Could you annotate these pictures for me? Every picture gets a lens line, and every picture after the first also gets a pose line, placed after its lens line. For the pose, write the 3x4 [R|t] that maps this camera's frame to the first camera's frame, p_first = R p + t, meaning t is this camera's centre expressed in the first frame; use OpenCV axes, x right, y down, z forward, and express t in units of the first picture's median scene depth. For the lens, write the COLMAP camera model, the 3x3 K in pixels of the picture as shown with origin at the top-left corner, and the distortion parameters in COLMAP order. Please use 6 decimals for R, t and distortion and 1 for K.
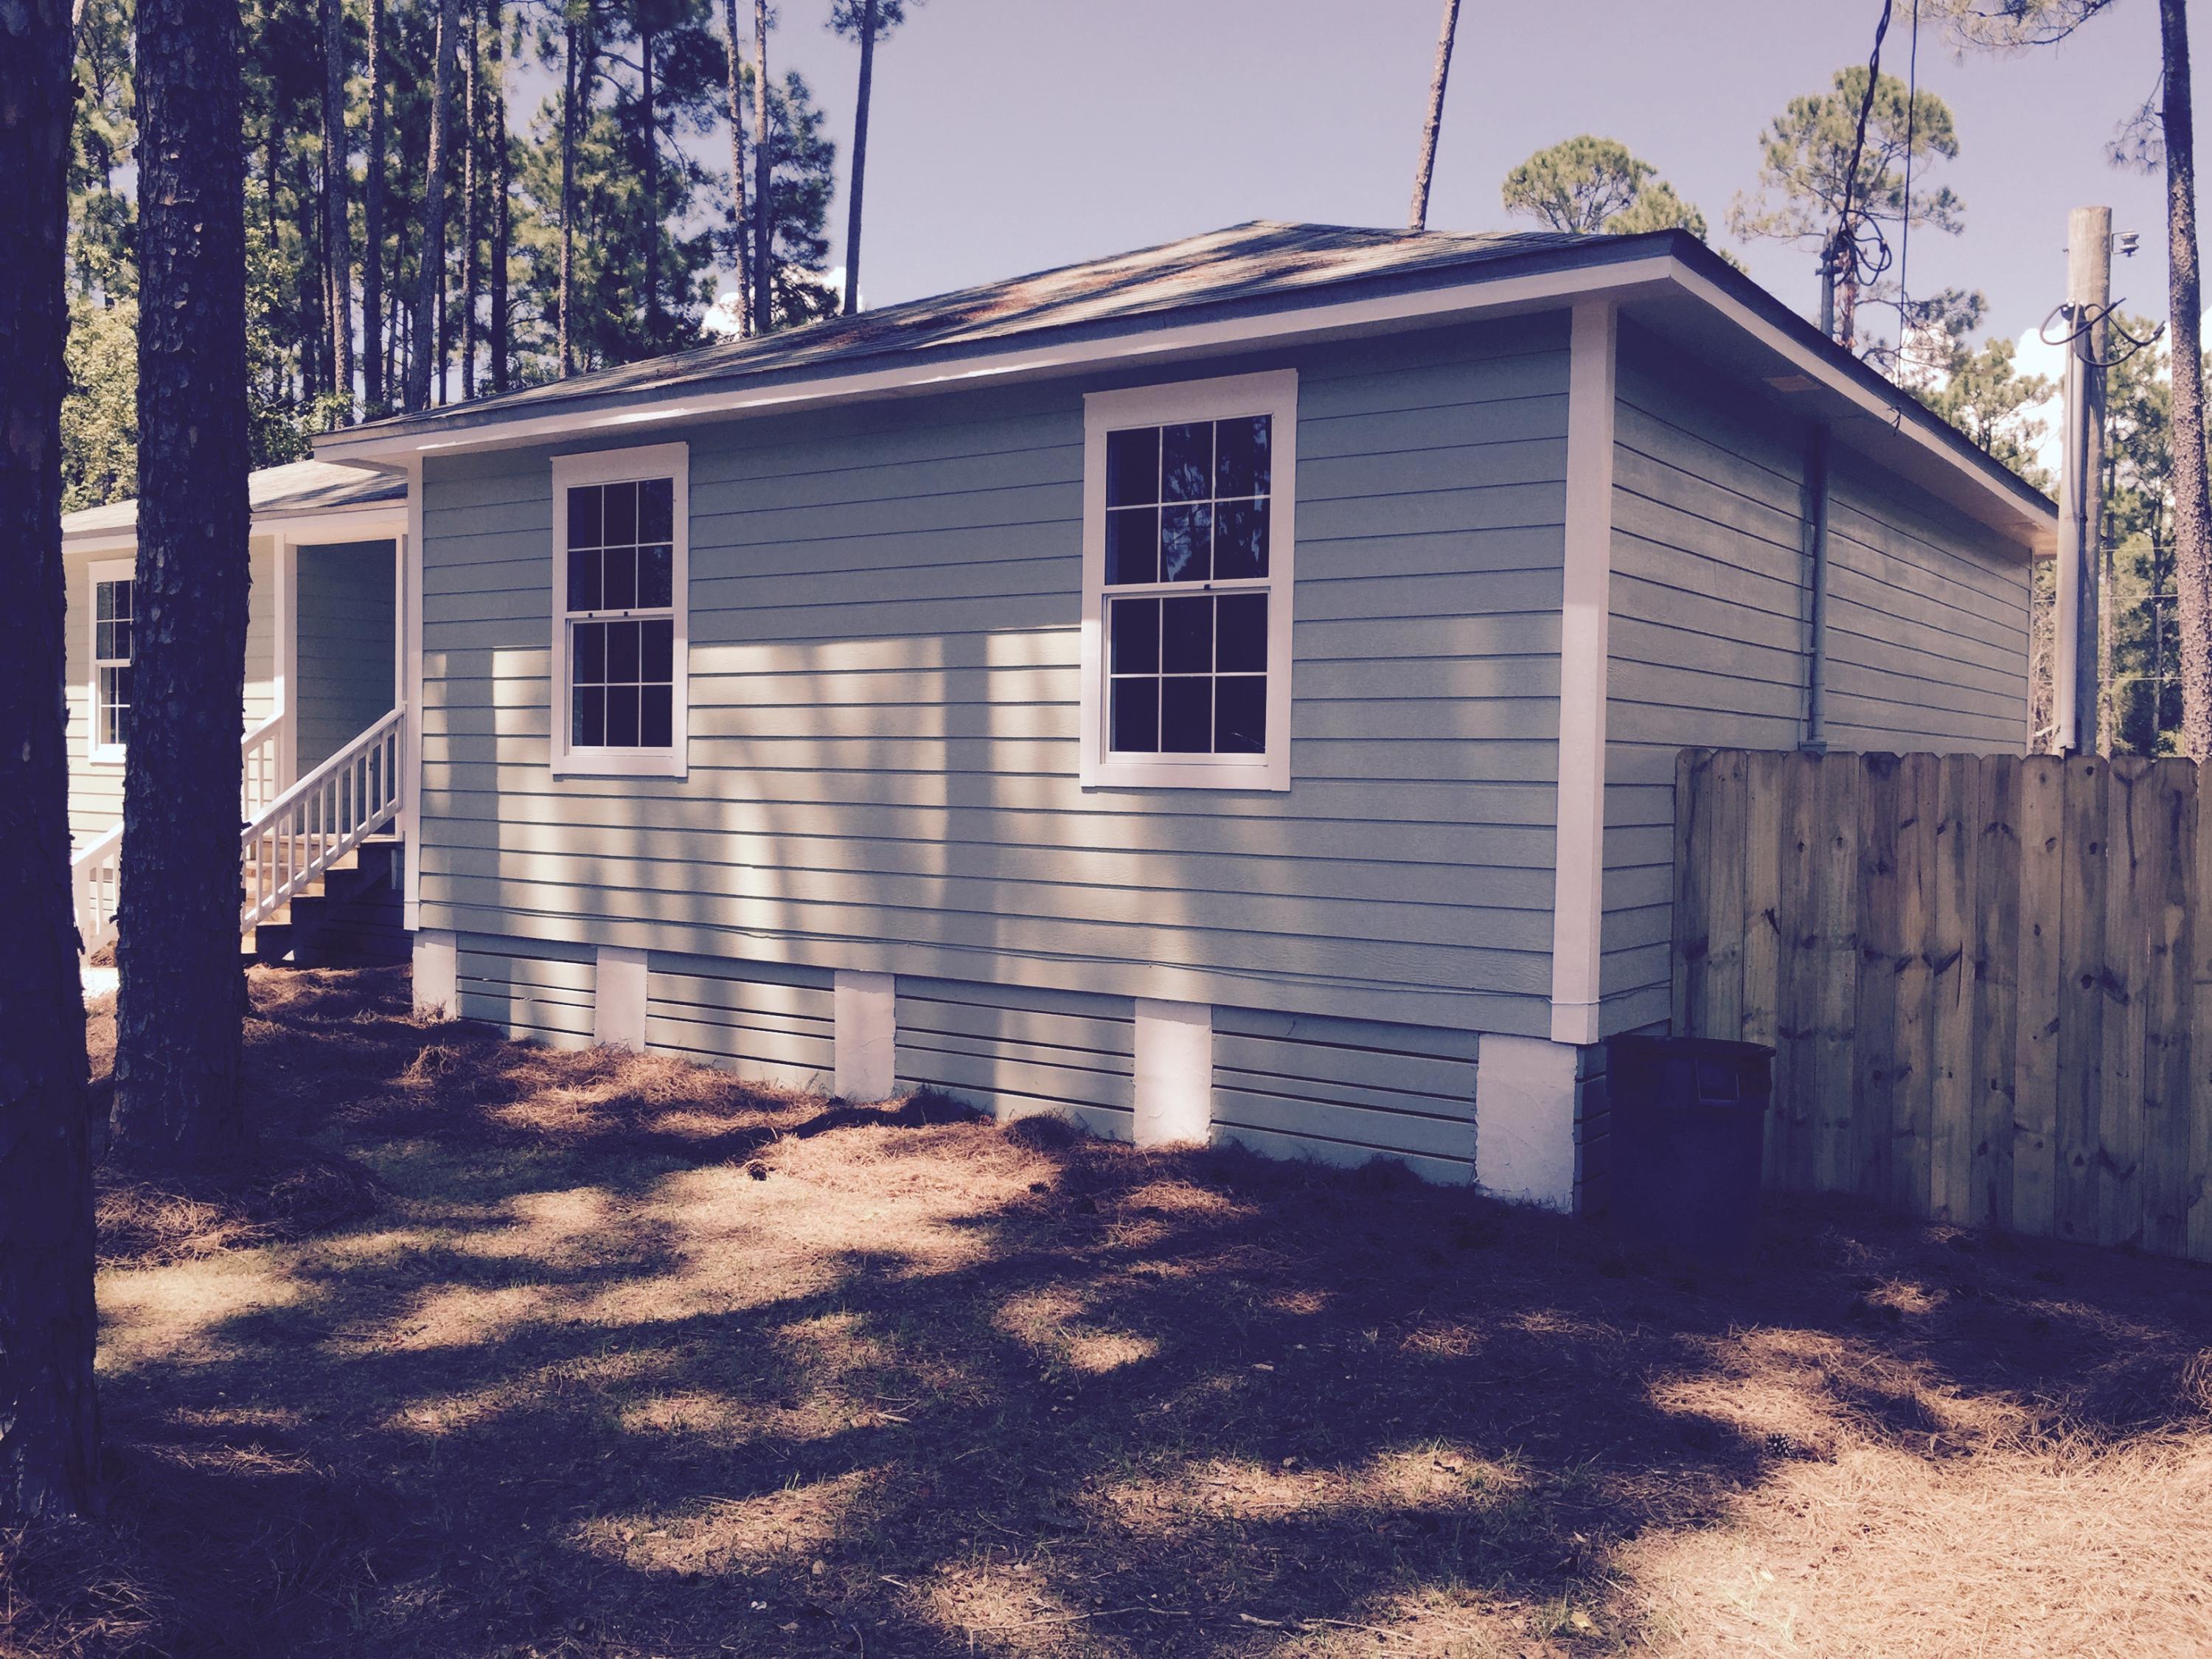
lens RADIAL K [[1907.5, 0, 1113.3], [0, 1907.5, 820.8], [0, 0, 1]] dist [0.033643, 0.003872]
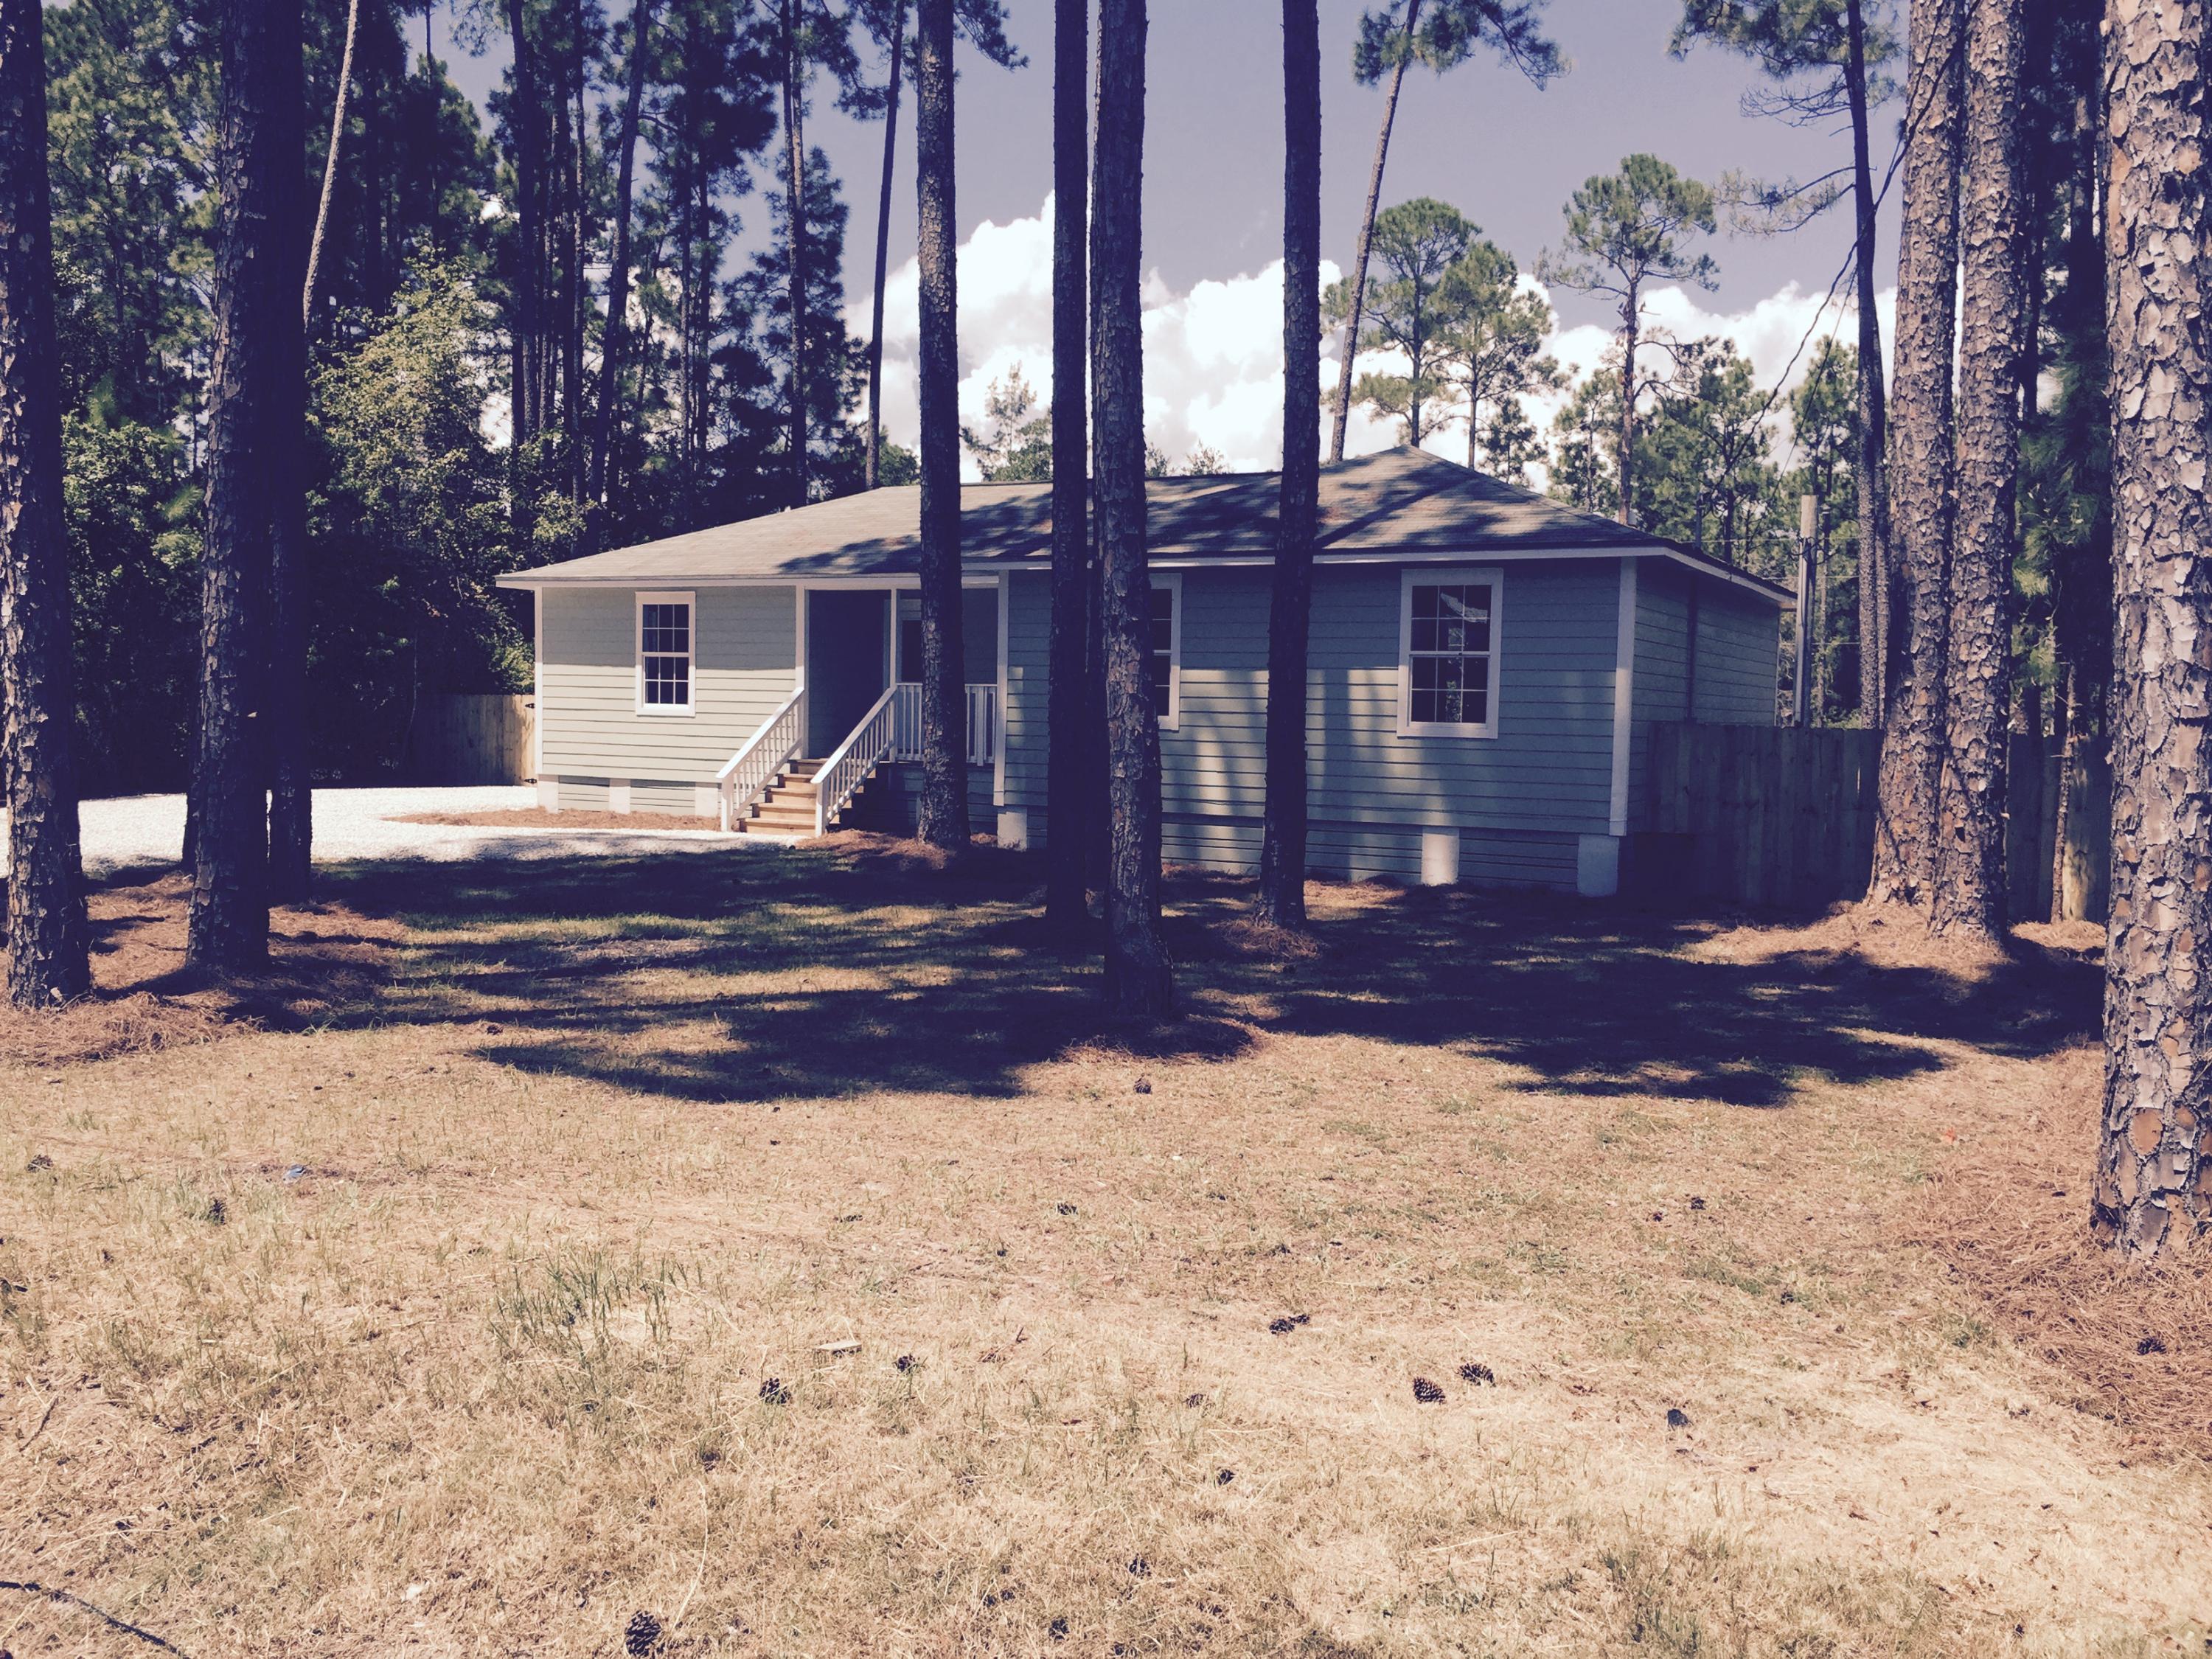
lens RADIAL K [[1823.4, 0, 1106.0], [0, 1823.4, 829.5], [0, 0, 1]] dist [0.031355, -0.004588]
pose [[0.994506, -0.000438, 0.104681, -0.483524], [-0.003609, 0.999253, 0.038466, 0.009241], [-0.104620, -0.038632, 0.993762, -0.952400]]
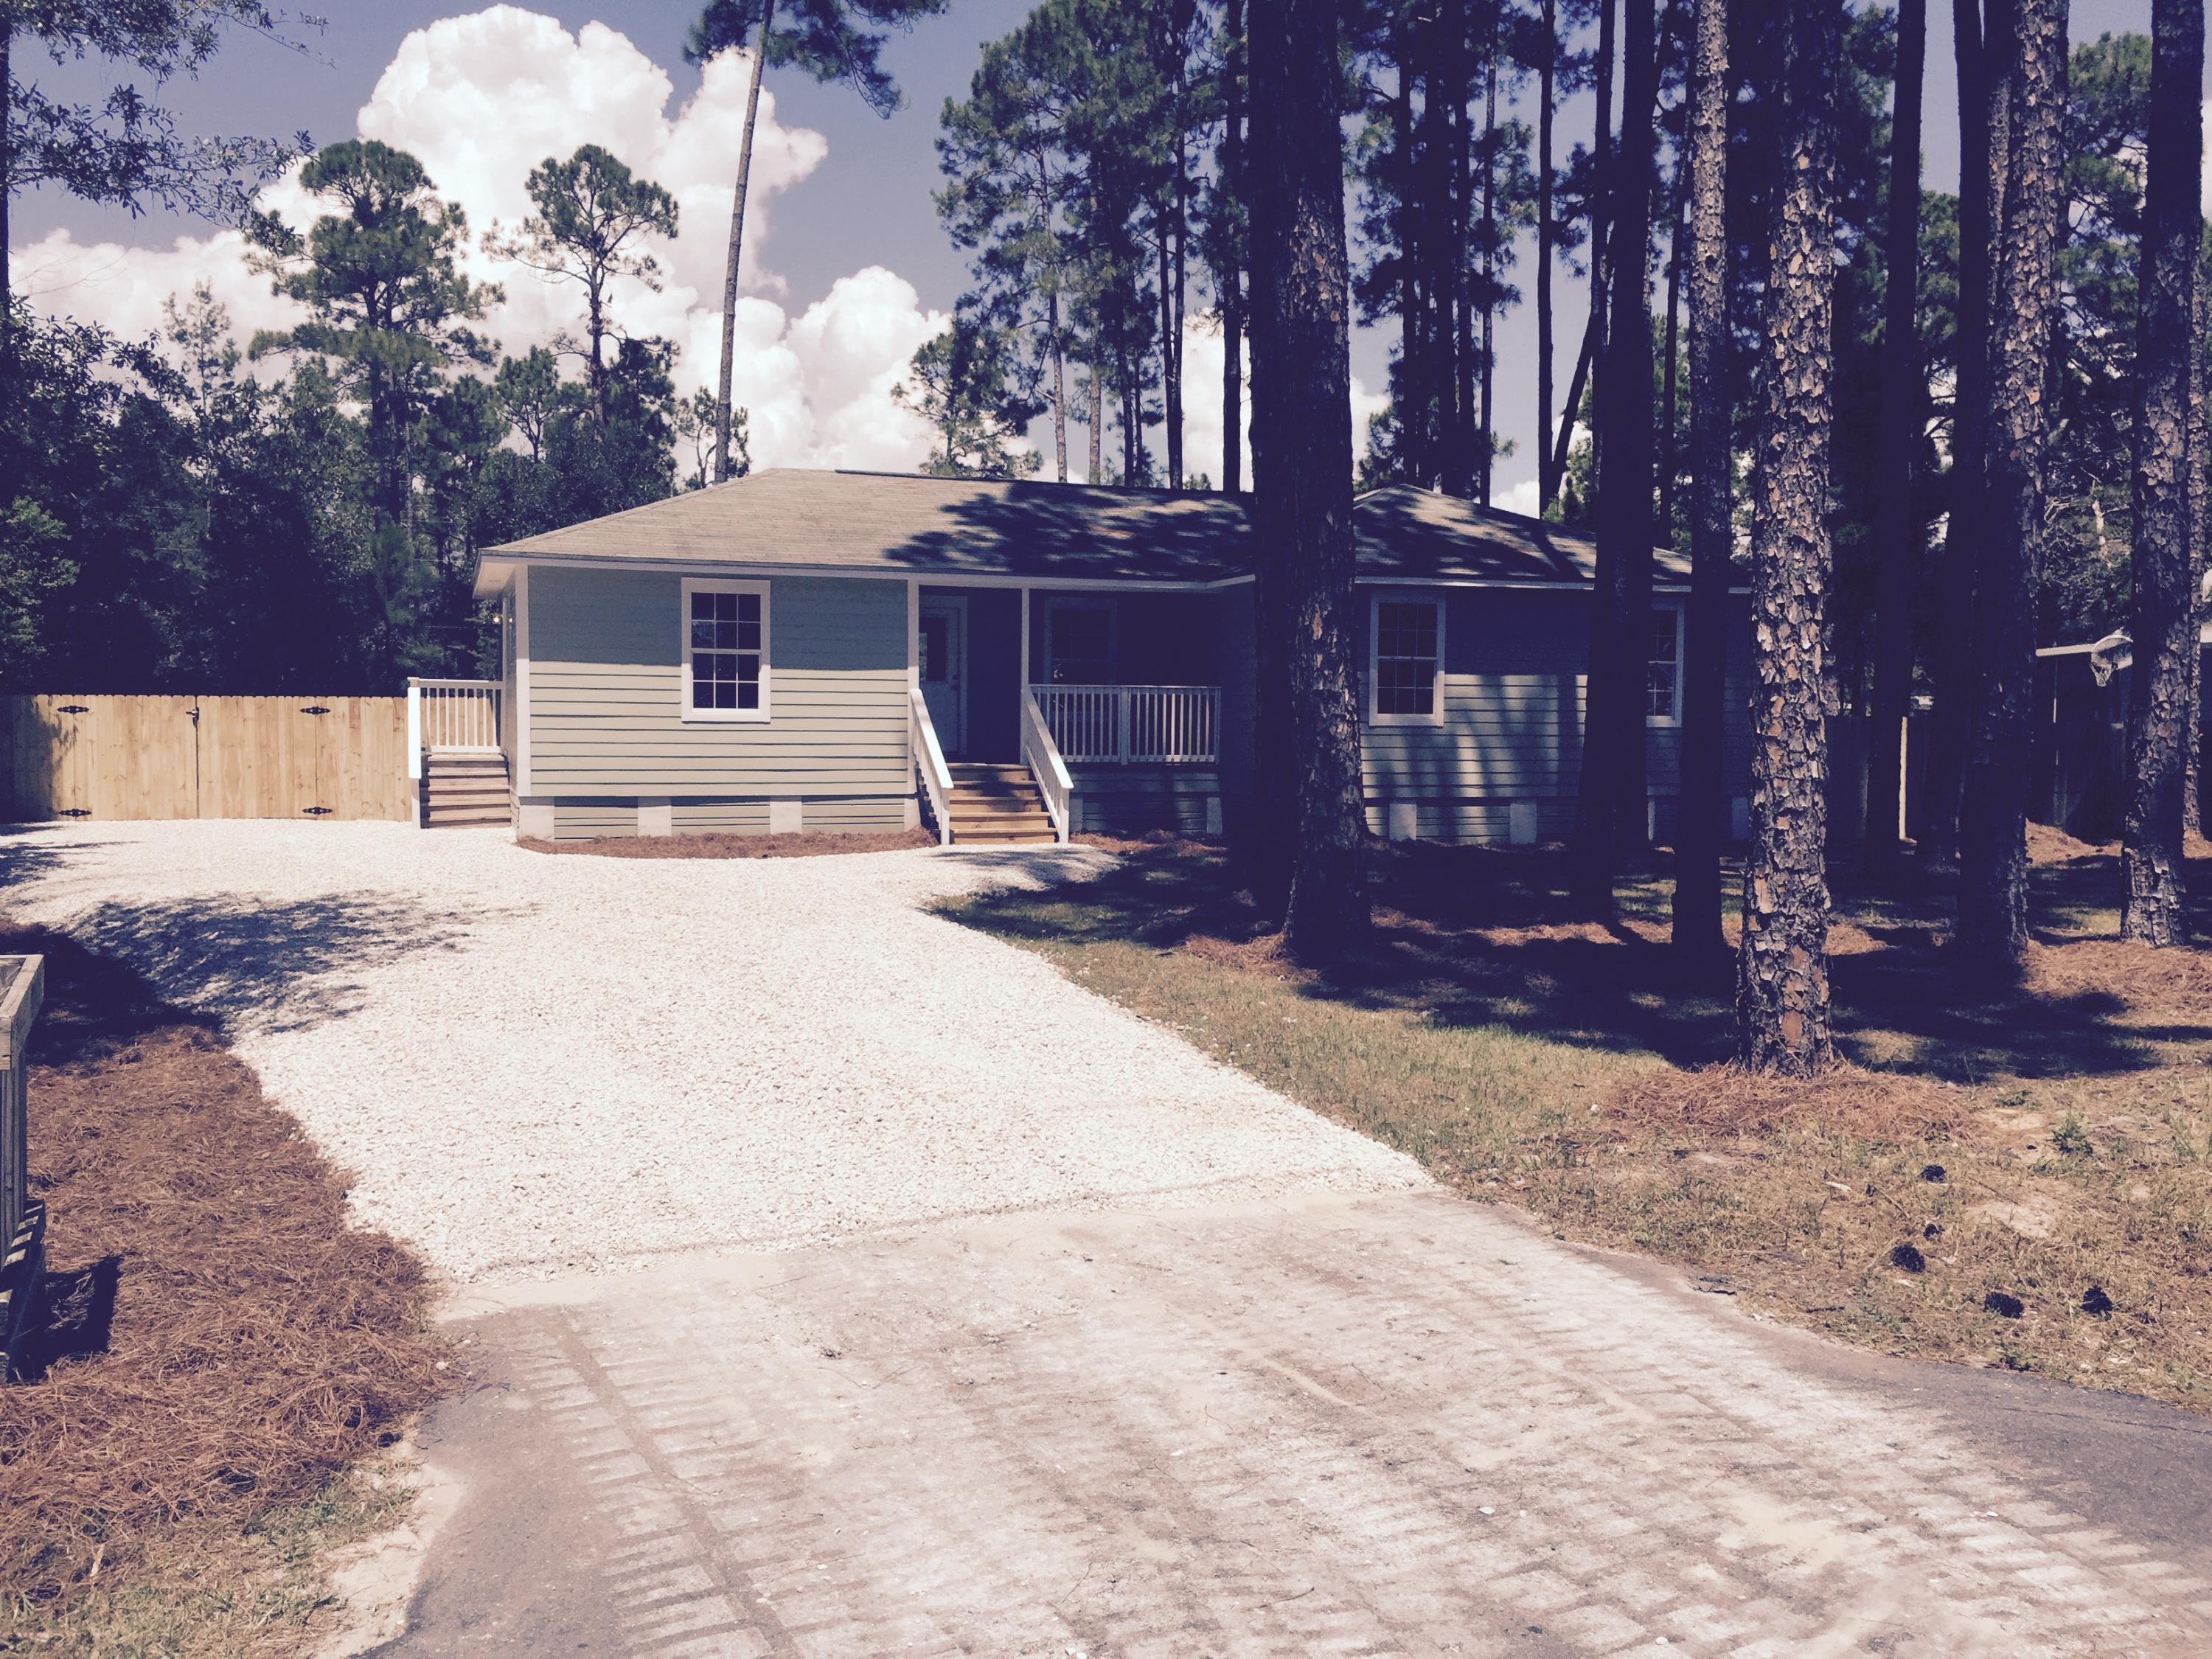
lens RADIAL K [[1823.4, 0, 1106.0], [0, 1823.4, 829.5], [0, 0, 1]] dist [0.031355, -0.004588]
pose [[0.616976, -0.061572, 0.784570, -2.224157], [0.023287, 0.997926, 0.060004, -0.039223], [-0.786637, -0.018751, 0.617131, -0.113425]]
